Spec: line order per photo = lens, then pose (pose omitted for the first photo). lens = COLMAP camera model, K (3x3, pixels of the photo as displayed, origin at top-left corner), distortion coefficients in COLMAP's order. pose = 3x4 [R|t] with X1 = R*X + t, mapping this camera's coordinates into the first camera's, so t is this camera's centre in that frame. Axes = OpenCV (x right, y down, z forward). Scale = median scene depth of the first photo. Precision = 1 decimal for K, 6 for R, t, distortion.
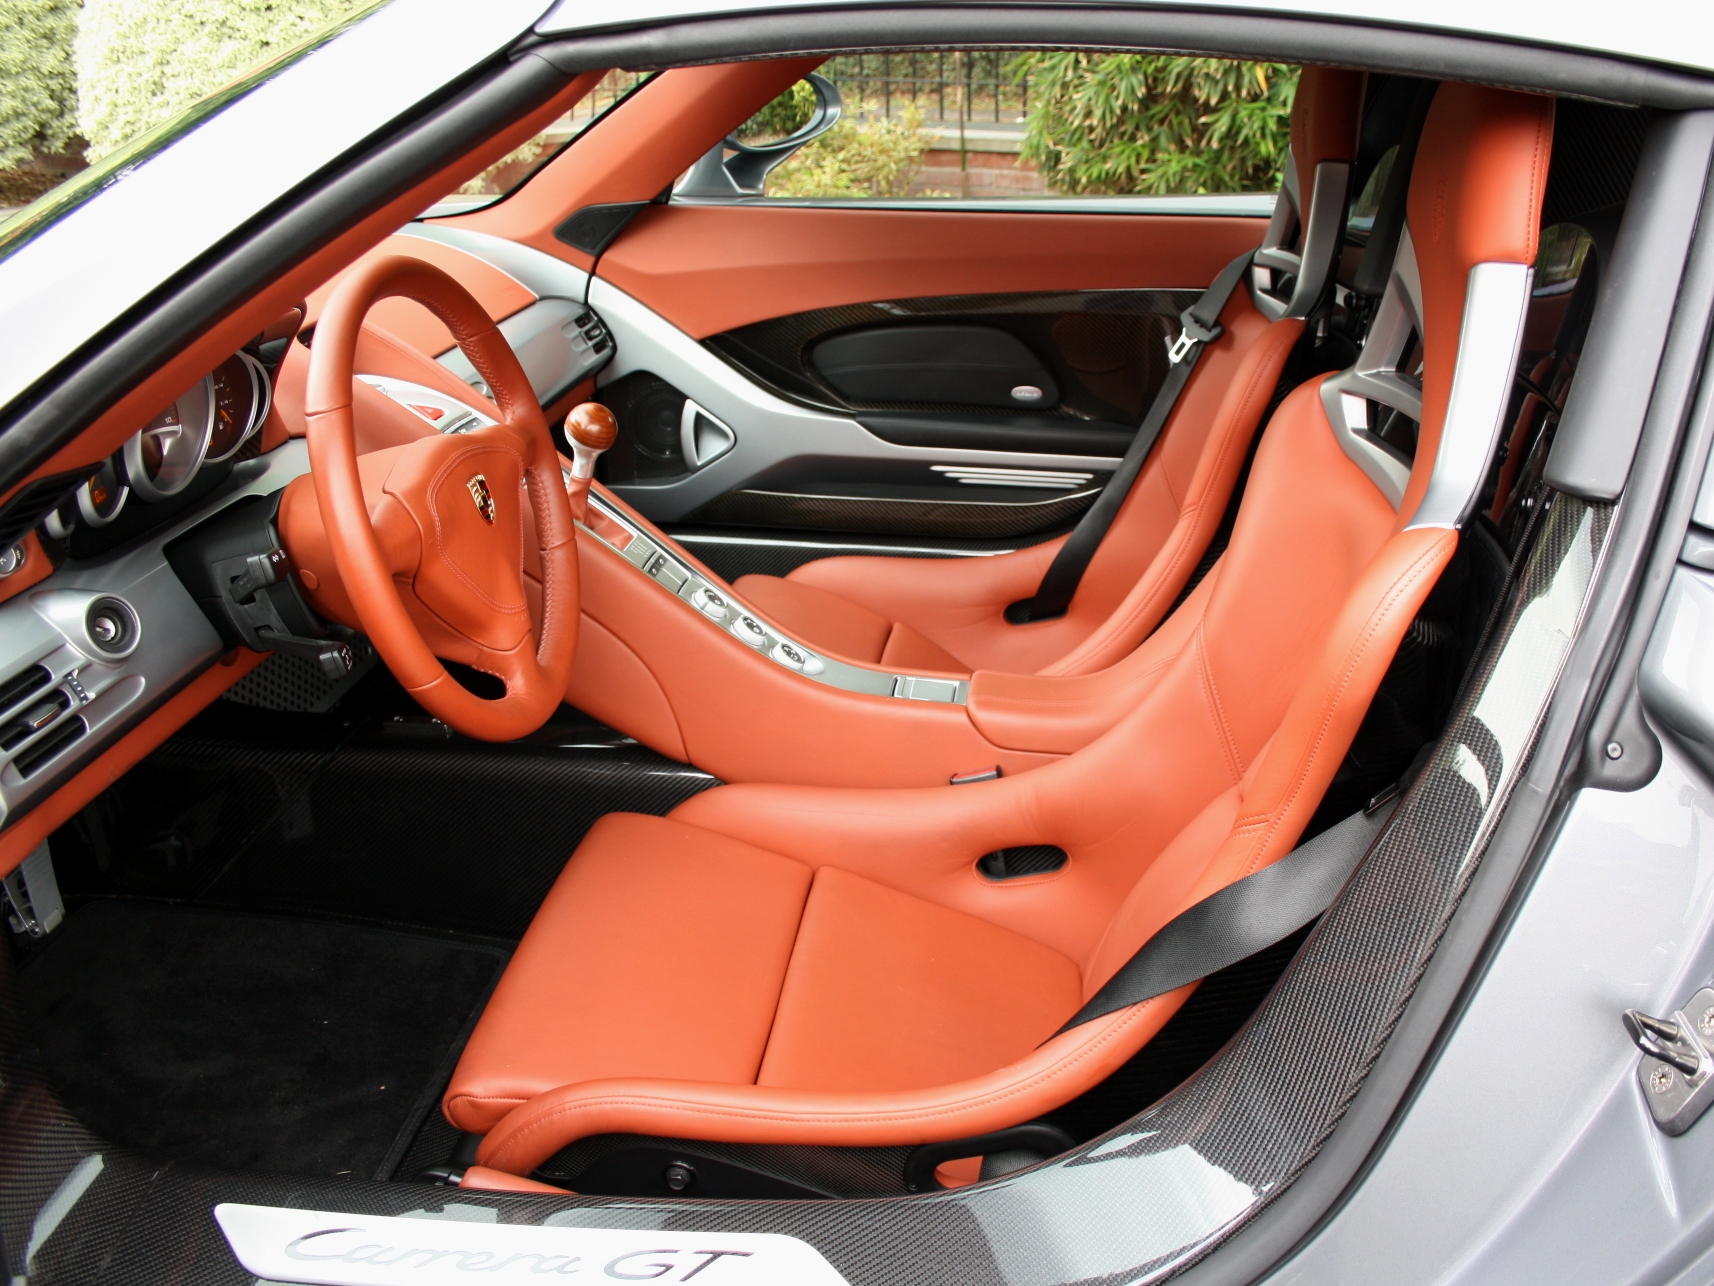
lens RADIAL K [[1646.4, 0, 857.0], [0, 1646.4, 643.0], [0, 0, 1]] dist [-0.194082, 0.407447]
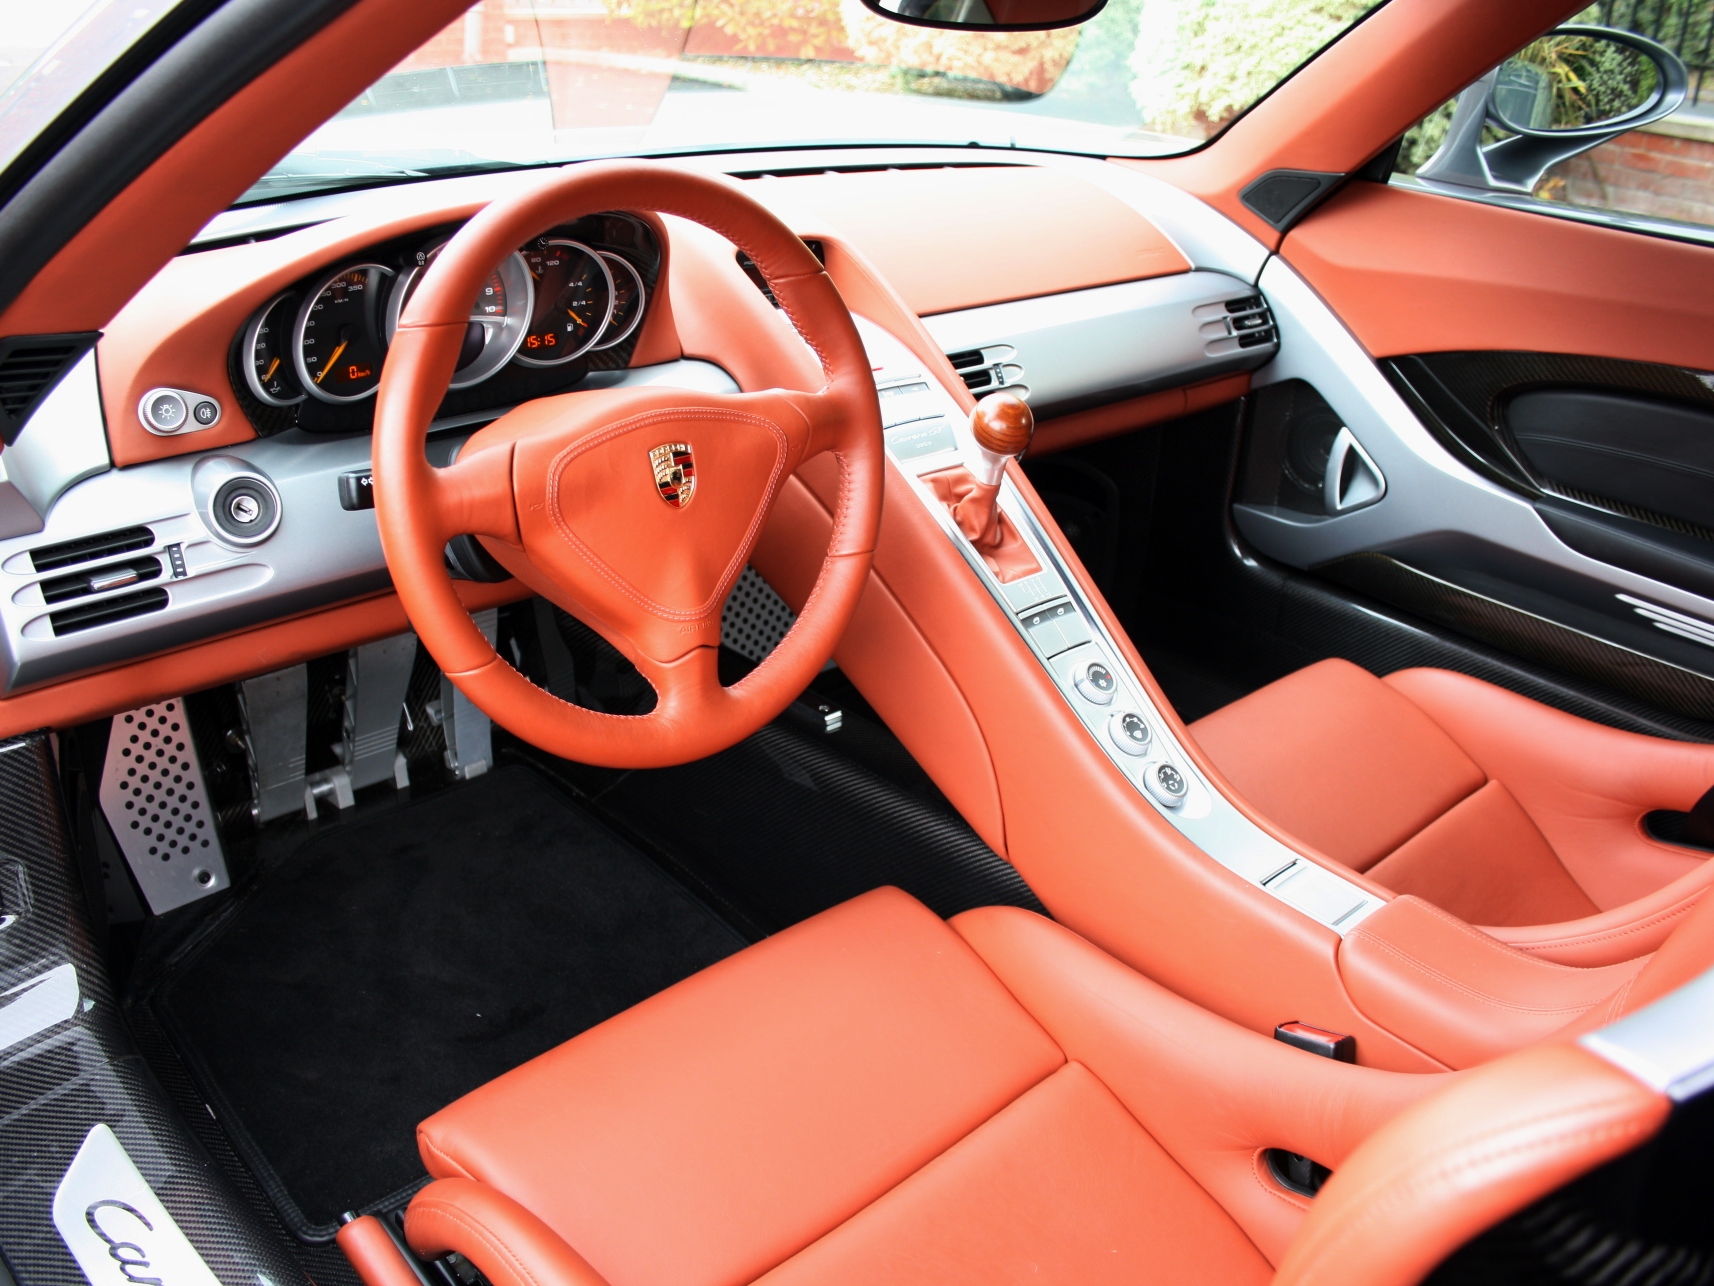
lens RADIAL K [[1558.5, 0, 831.9], [0, 1558.5, 646.2], [0, 0, 1]] dist [-0.130414, 0.107003]
pose [[0.767508, 0.304023, -0.564360, 0.166059], [-0.281205, 0.950831, 0.129789, -0.074632], [0.576069, 0.059087, 0.815263, 0.246749]]
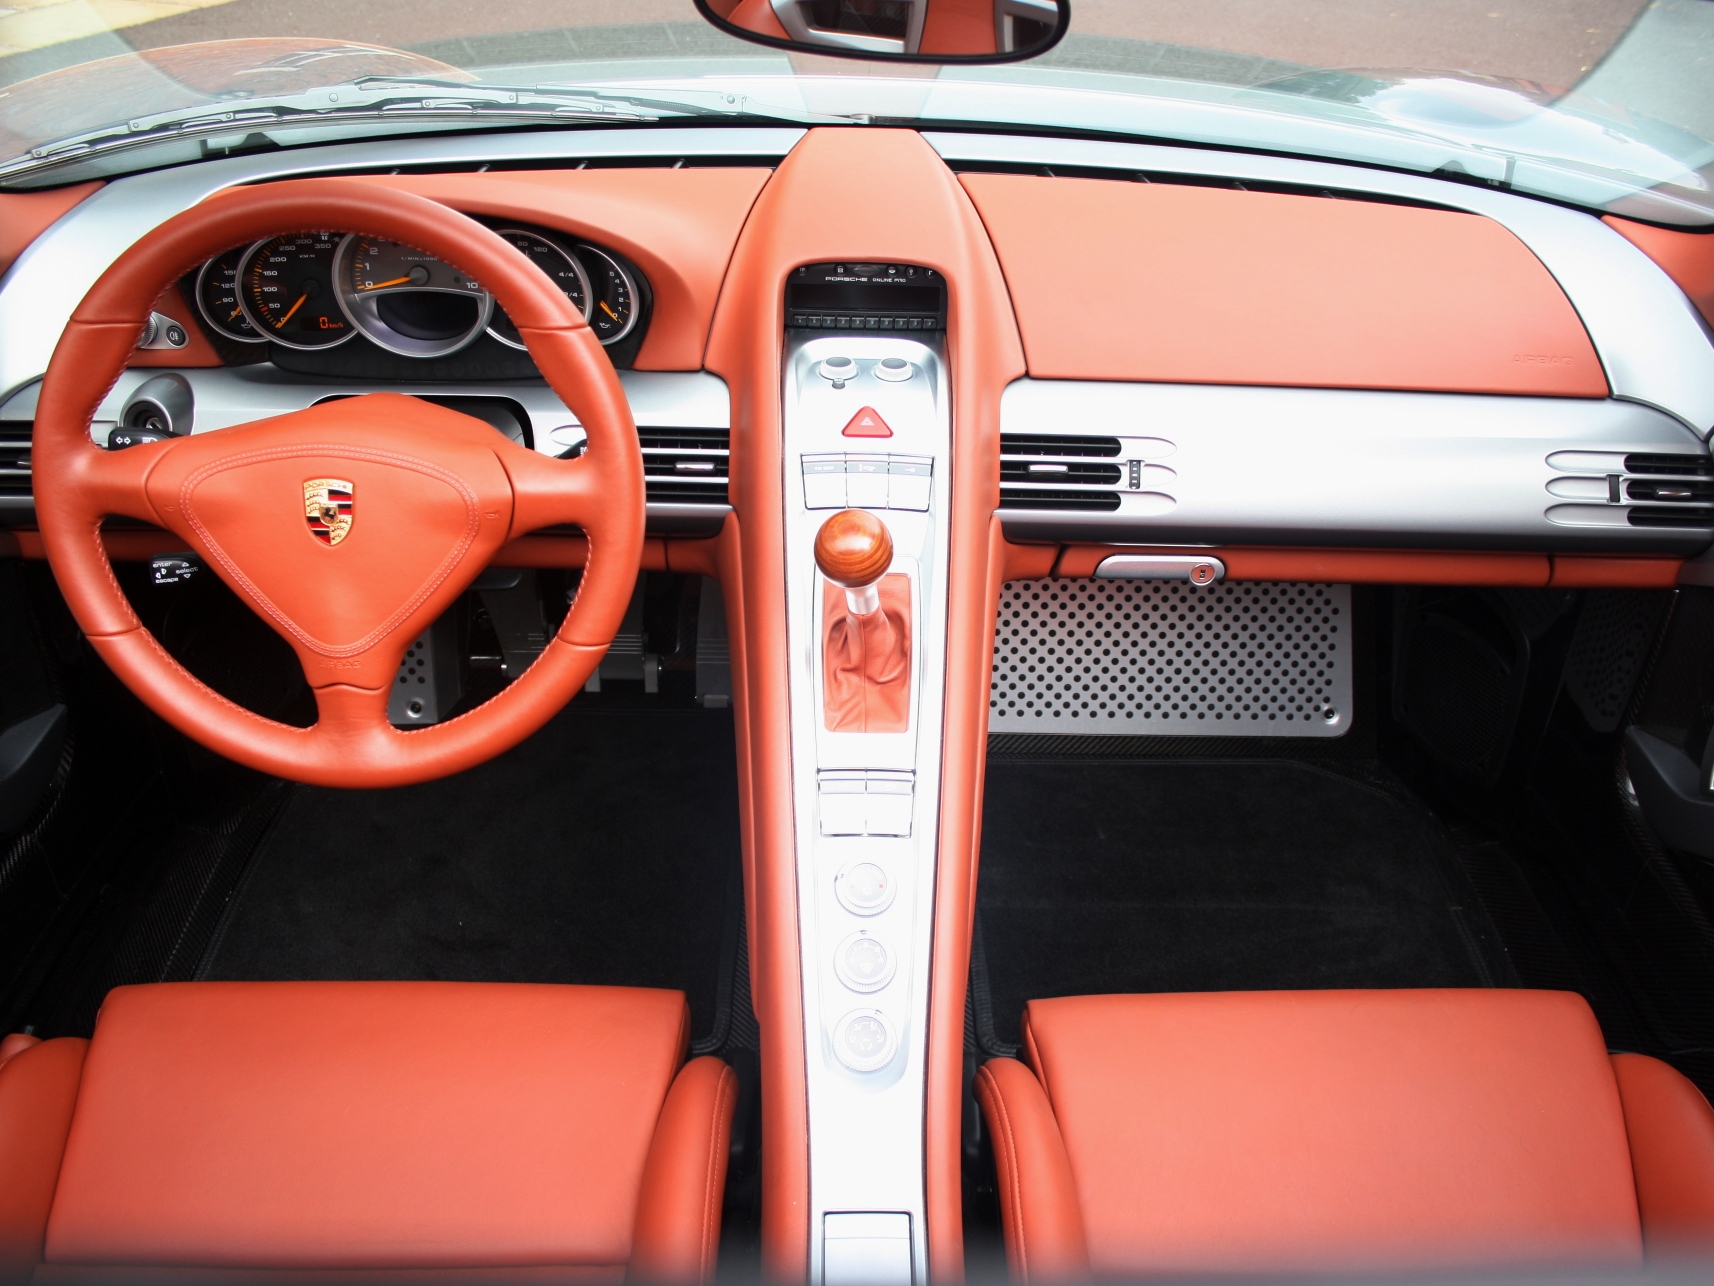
lens RADIAL K [[1558.5, 0, 831.9], [0, 1558.5, 646.2], [0, 0, 1]] dist [-0.130414, 0.107003]
pose [[0.141794, 0.533374, -0.833911, 0.262883], [-0.393054, 0.803503, 0.447092, -0.266636], [0.908517, 0.264377, 0.323576, 0.577370]]
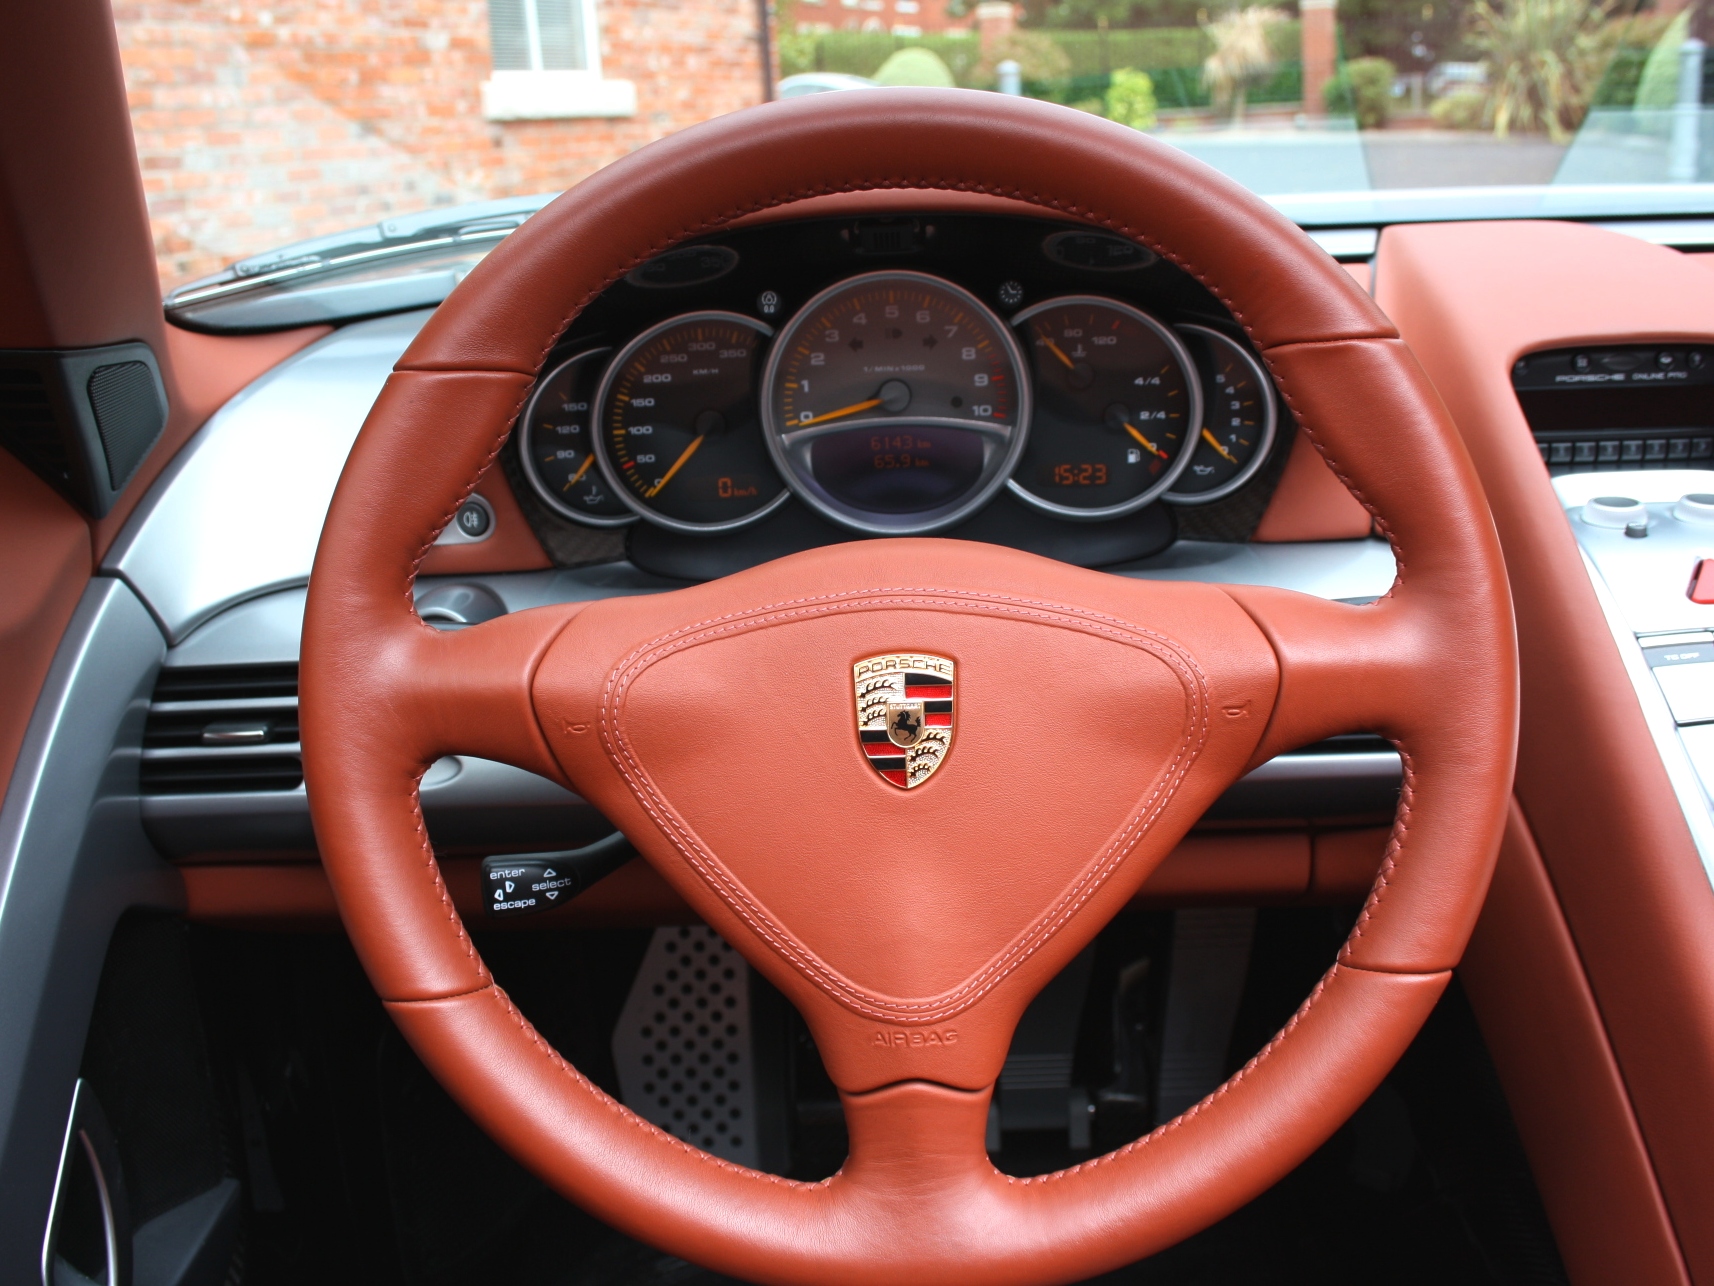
lens RADIAL K [[1812.5, 0, 857.0], [0, 1812.5, 643.0], [0, 0, 1]] dist [-0.116642, 0.019751]
pose [[0.118888, 0.283885, -0.951459, 0.101128], [-0.332150, 0.914419, 0.231330, -0.116209], [0.935704, 0.288524, 0.203006, 0.518796]]
